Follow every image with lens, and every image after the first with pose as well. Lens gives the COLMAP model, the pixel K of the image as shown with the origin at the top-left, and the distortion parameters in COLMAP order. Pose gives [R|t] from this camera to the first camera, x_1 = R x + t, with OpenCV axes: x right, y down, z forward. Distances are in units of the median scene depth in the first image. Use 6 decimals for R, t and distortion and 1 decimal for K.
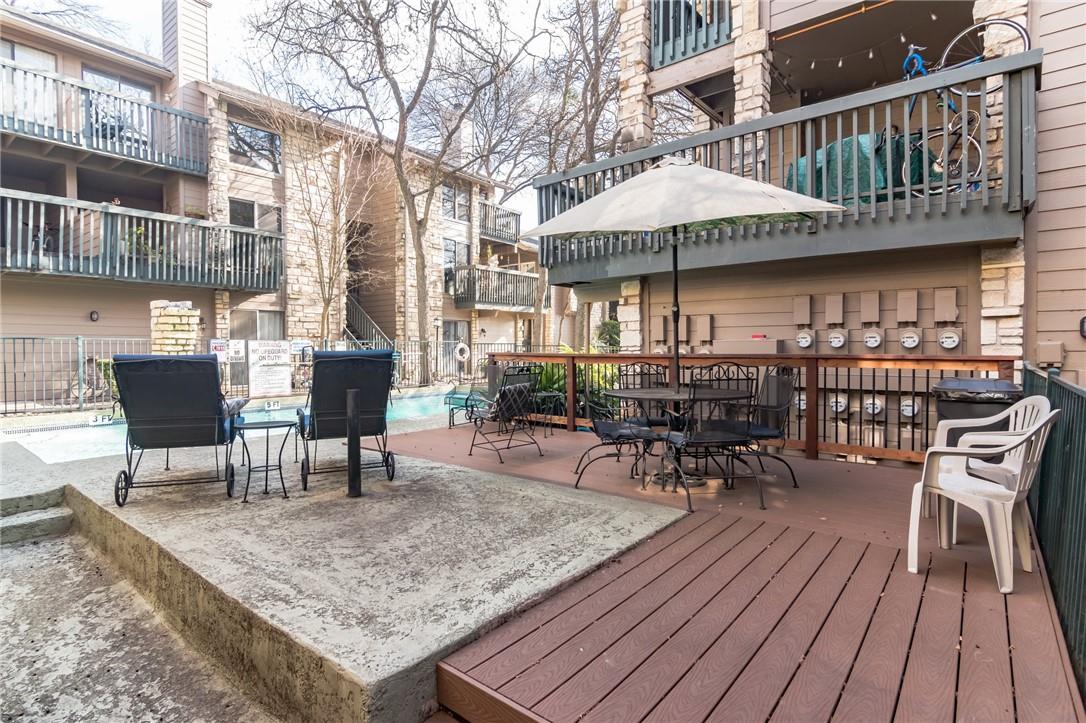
lens RADIAL K [[556.4, 0, 542.6], [0, 556.4, 356.1], [0, 0, 1]] dist [-0.013604, 0.004258]
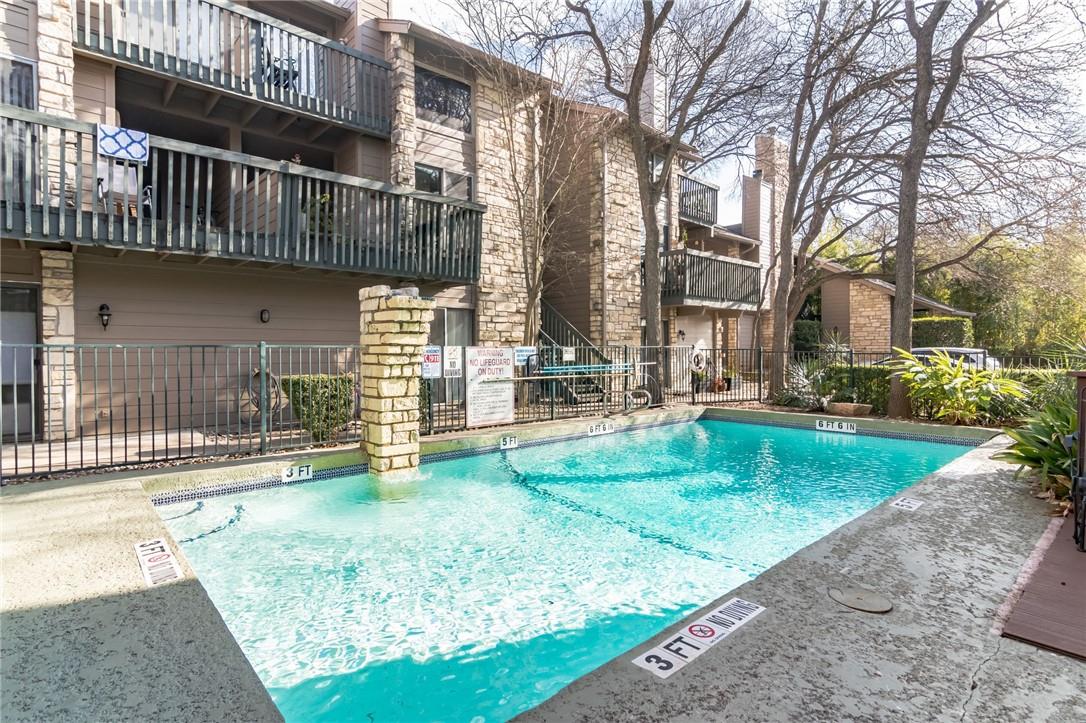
lens RADIAL K [[556.4, 0, 544.4], [0, 556.4, 358.0], [0, 0, 1]] dist [-0.013604, 0.004258]
pose [[0.986347, 0.000827, -0.164680, -0.282858], [-0.001304, 0.999995, -0.002789, -0.010993], [0.164677, 0.002966, 0.986343, 0.284293]]
